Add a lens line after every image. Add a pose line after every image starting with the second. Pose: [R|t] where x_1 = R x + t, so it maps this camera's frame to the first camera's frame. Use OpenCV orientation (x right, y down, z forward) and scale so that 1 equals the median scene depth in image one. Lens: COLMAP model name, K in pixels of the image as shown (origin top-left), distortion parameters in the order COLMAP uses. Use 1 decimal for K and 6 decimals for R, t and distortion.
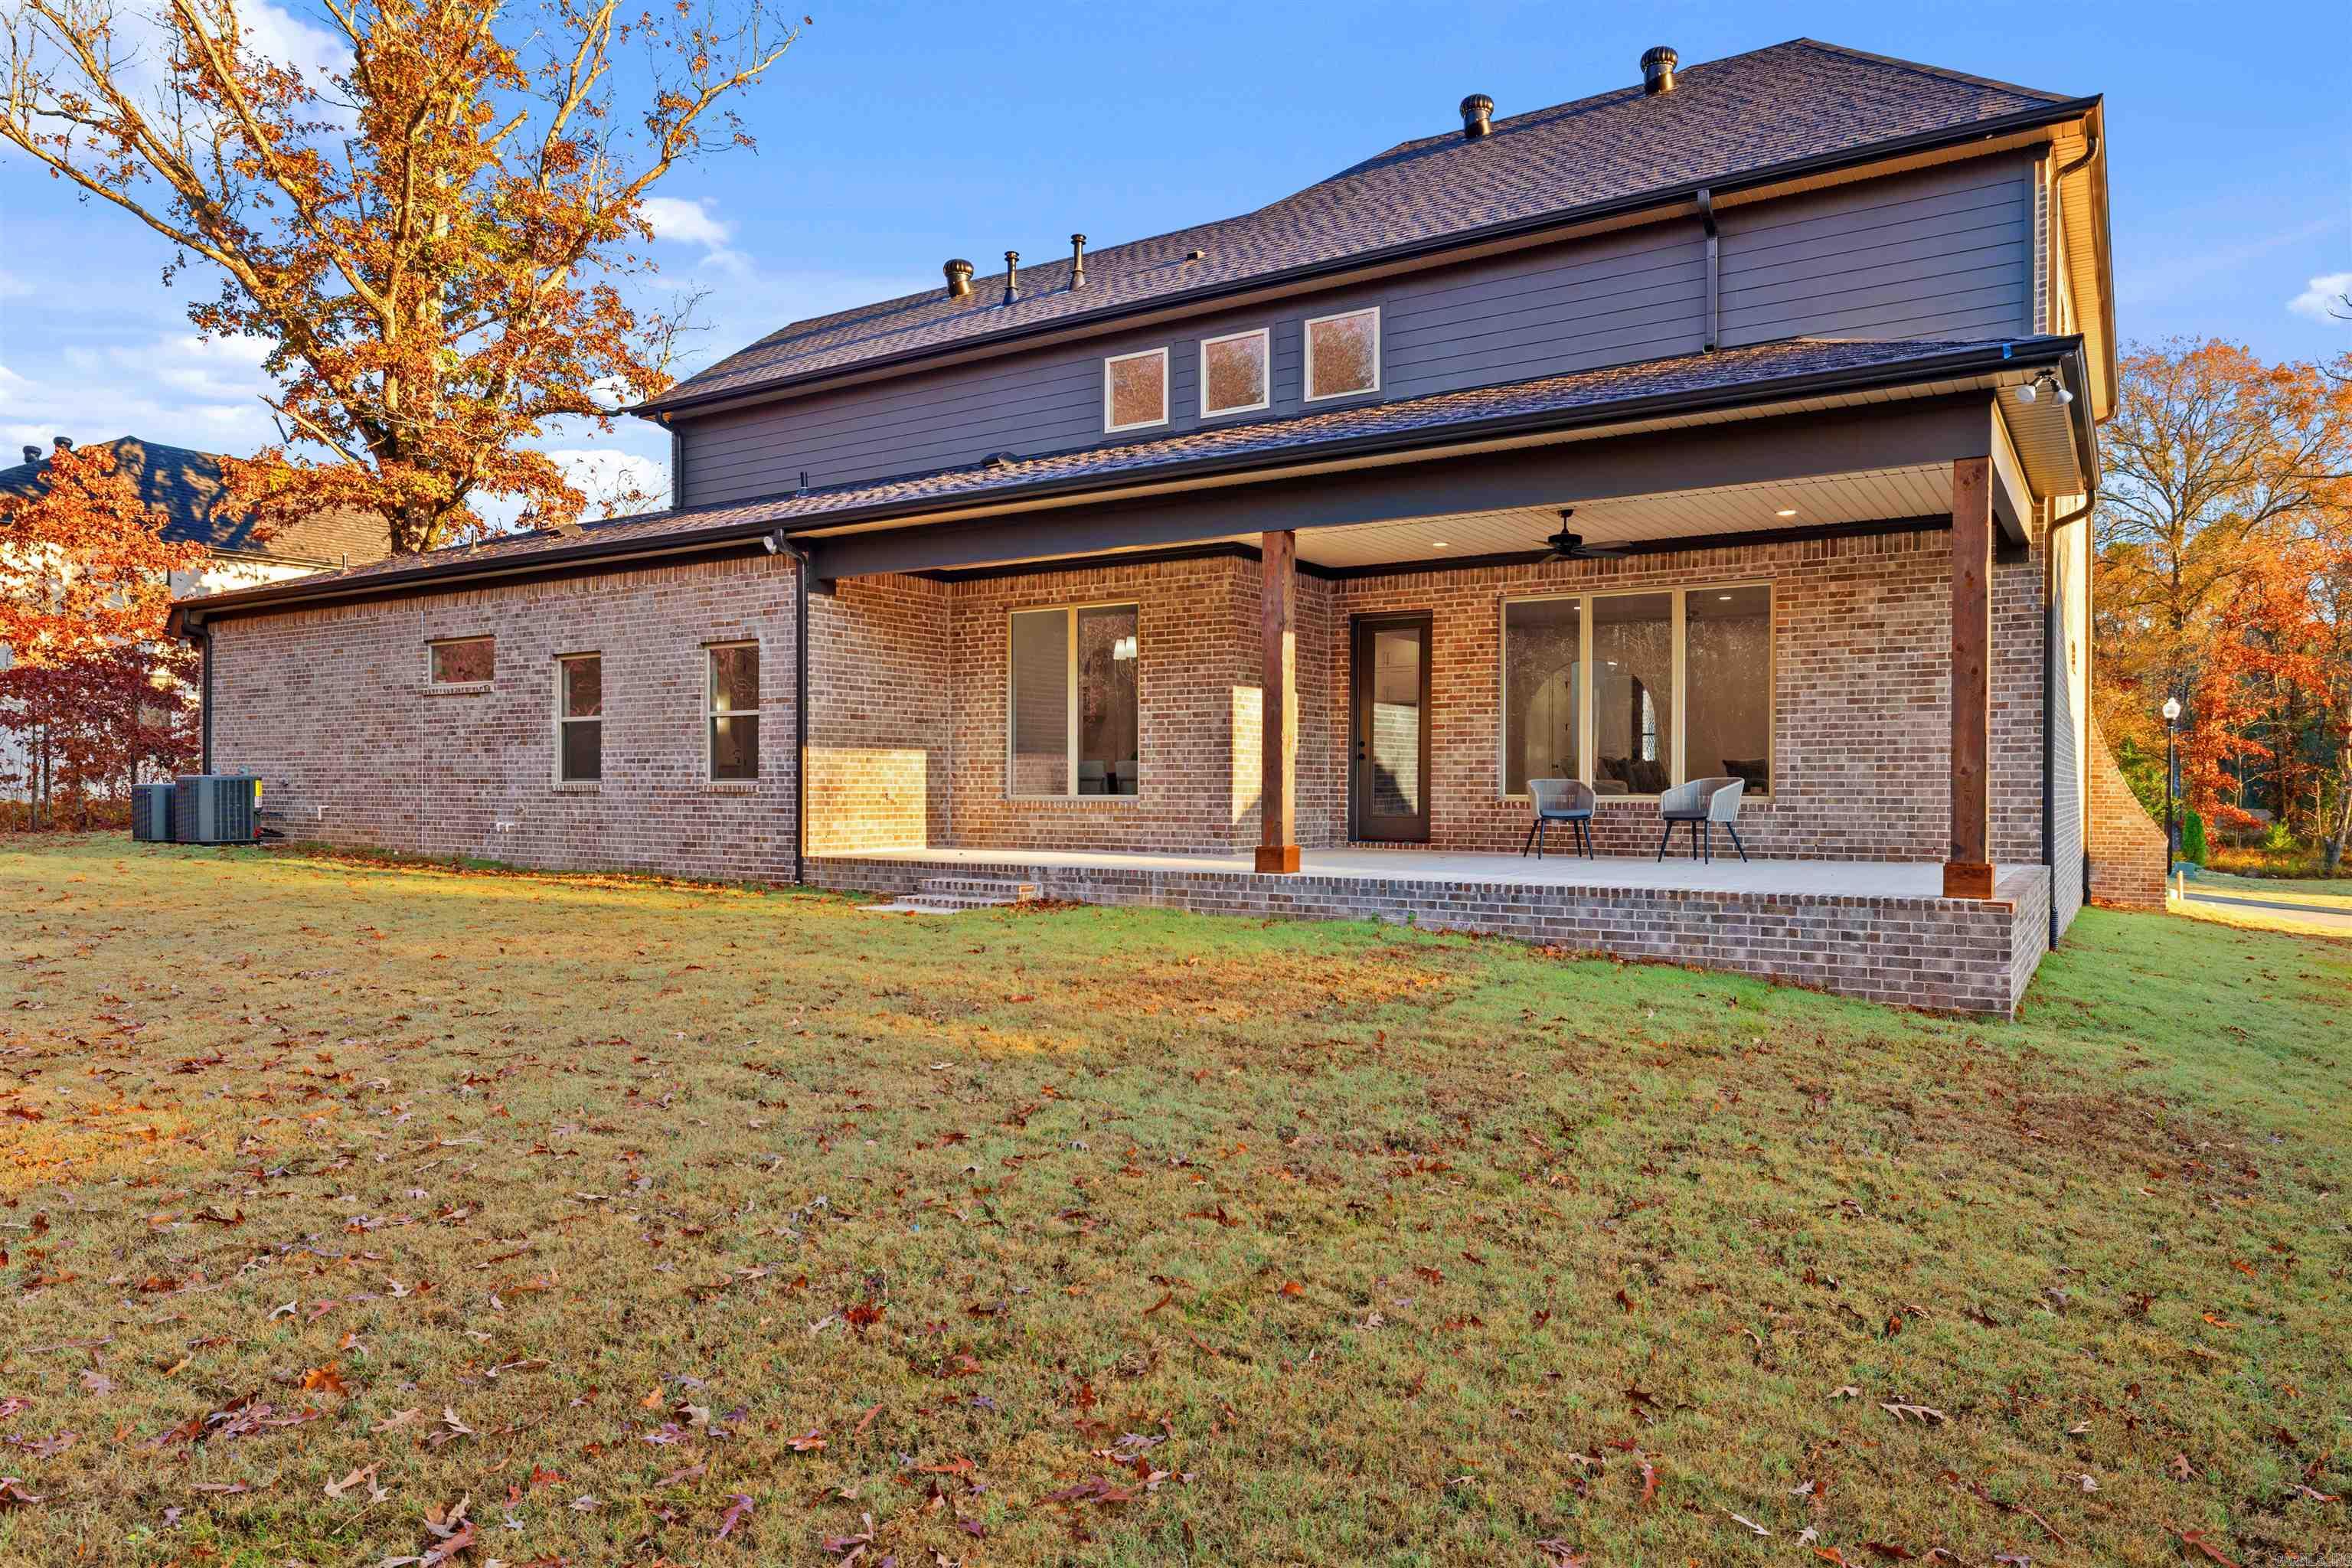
lens RADIAL K [[1492.0, 0, 1180.6], [0, 1492.0, 781.0], [0, 0, 1]] dist [0.004585, 0.000965]
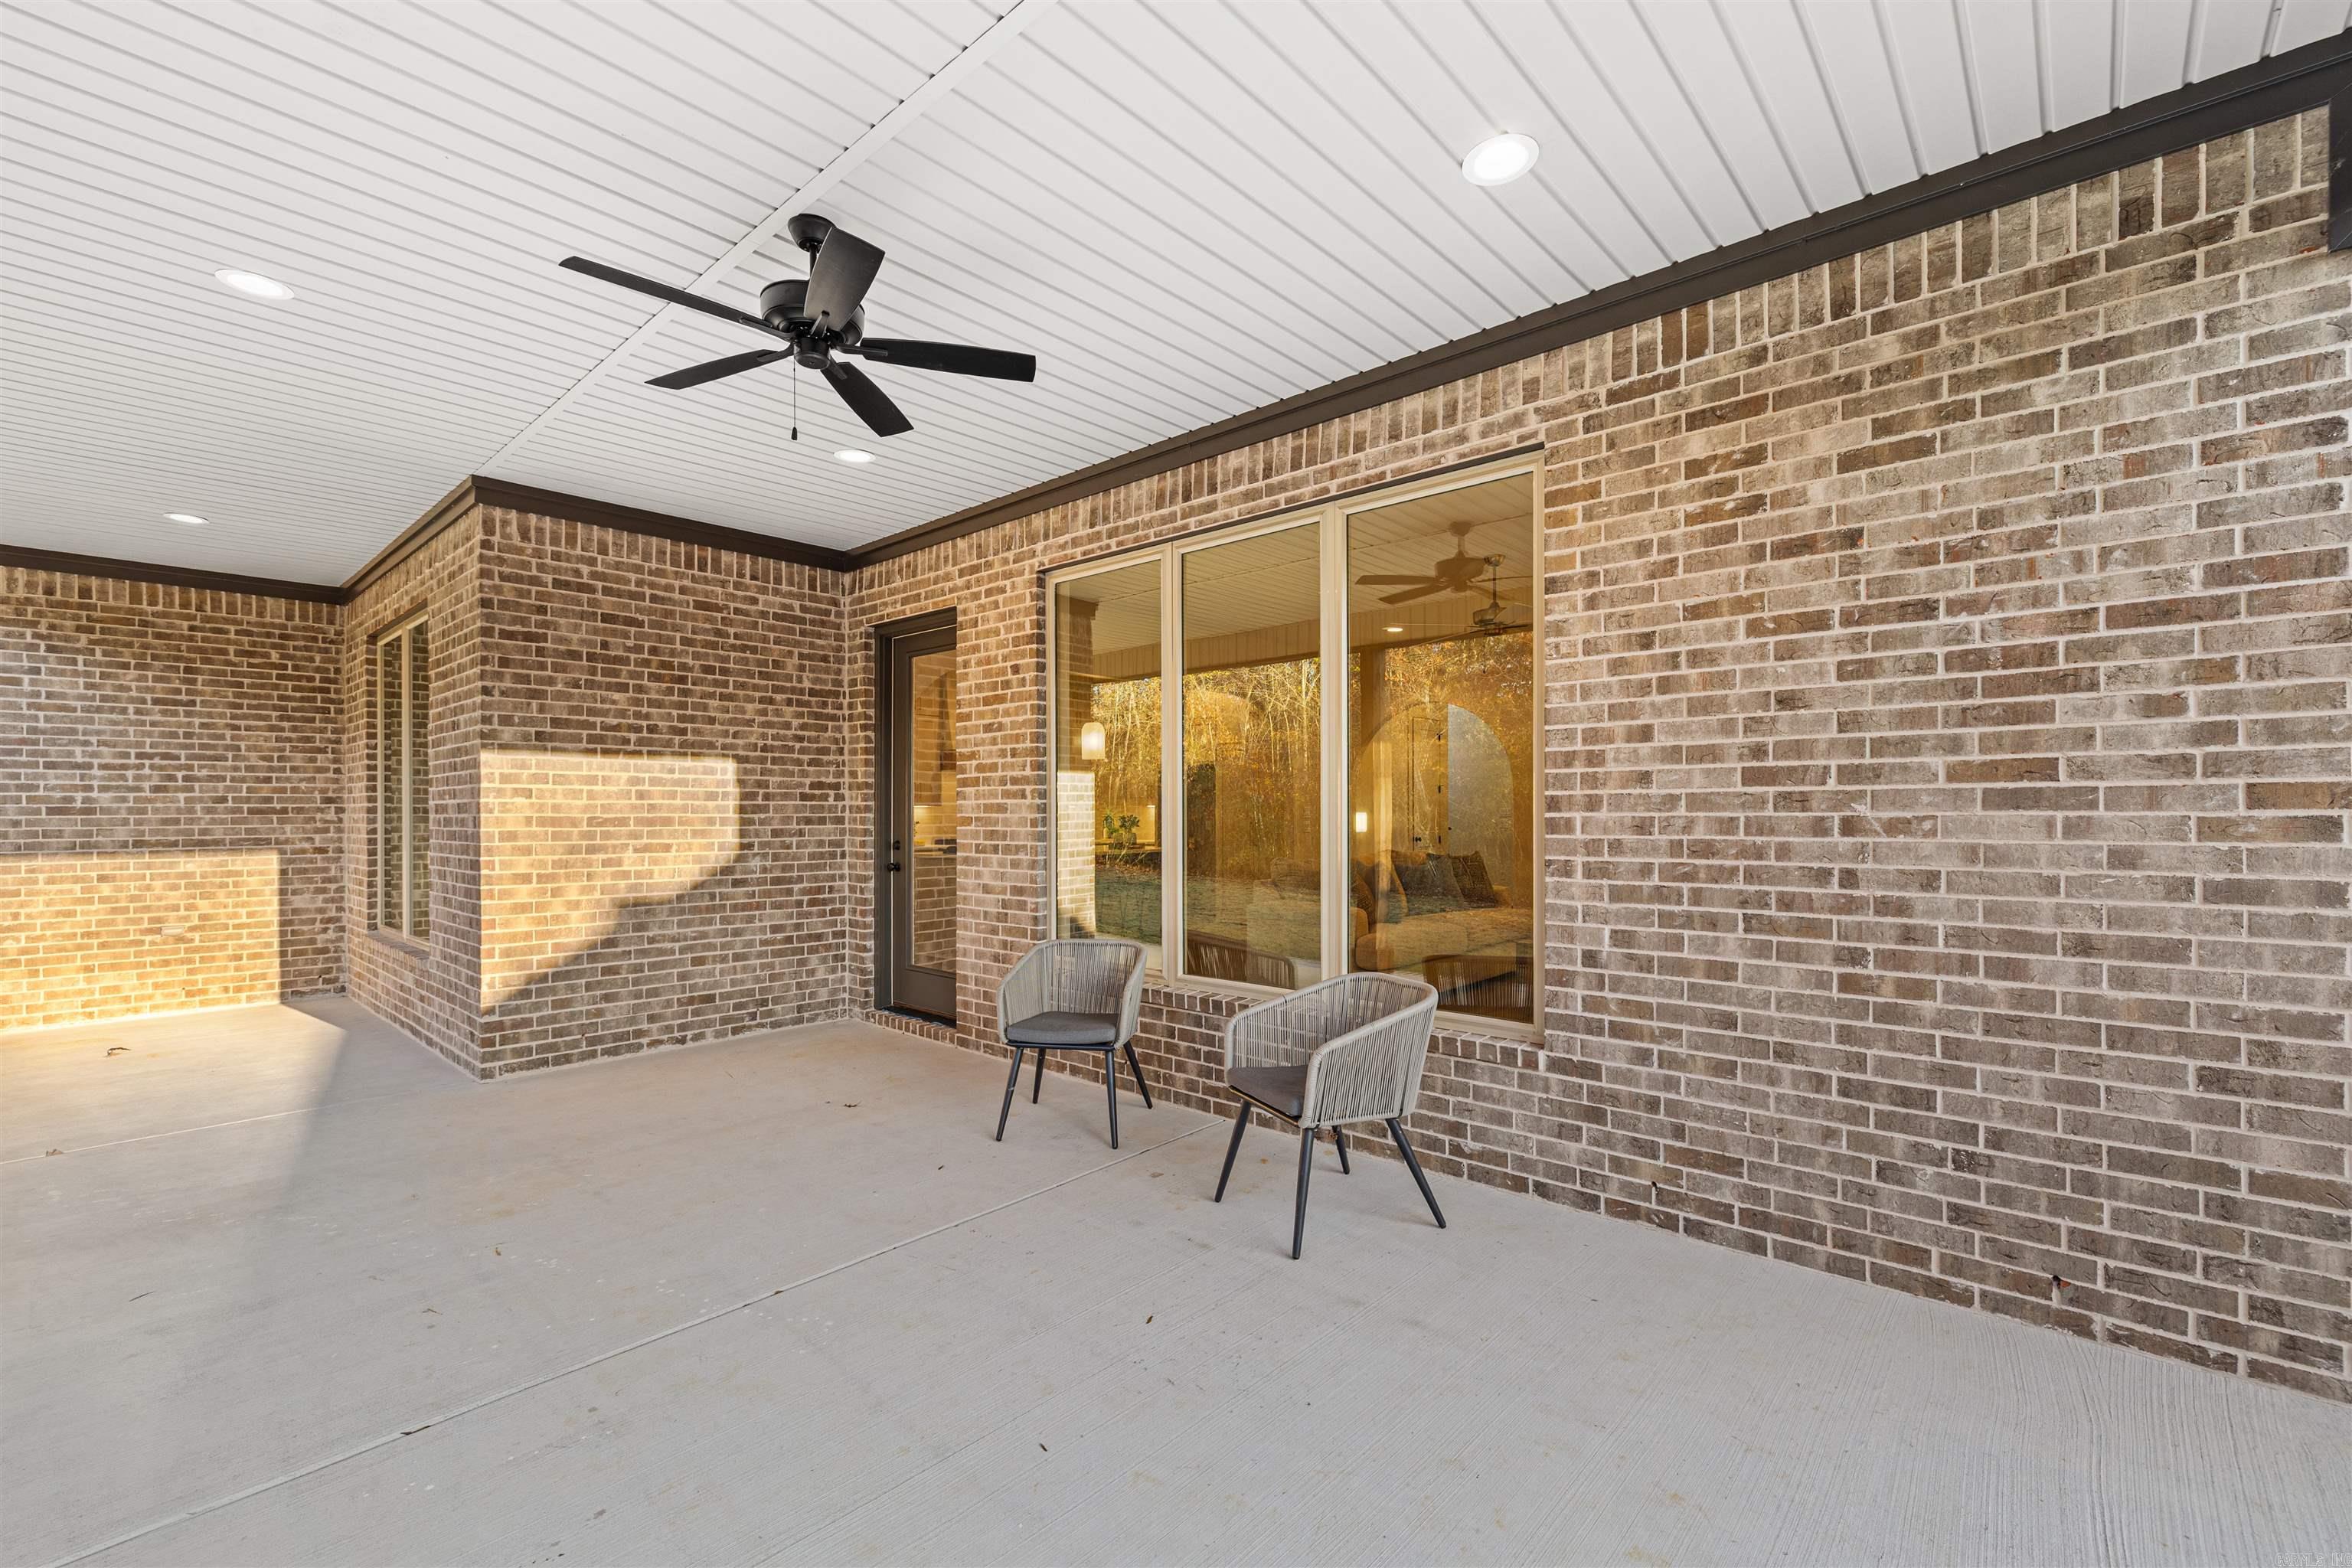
lens RADIAL K [[999.4, 0, 1165.3], [0, 999.4, 801.4], [0, 0, 1]] dist [0.002326, -0.000113]
pose [[0.980746, -0.005221, -0.195219, 0.361769], [0.003852, 0.999965, -0.007392, -0.046389], [0.195251, 0.006497, 0.980732, 0.751431]]
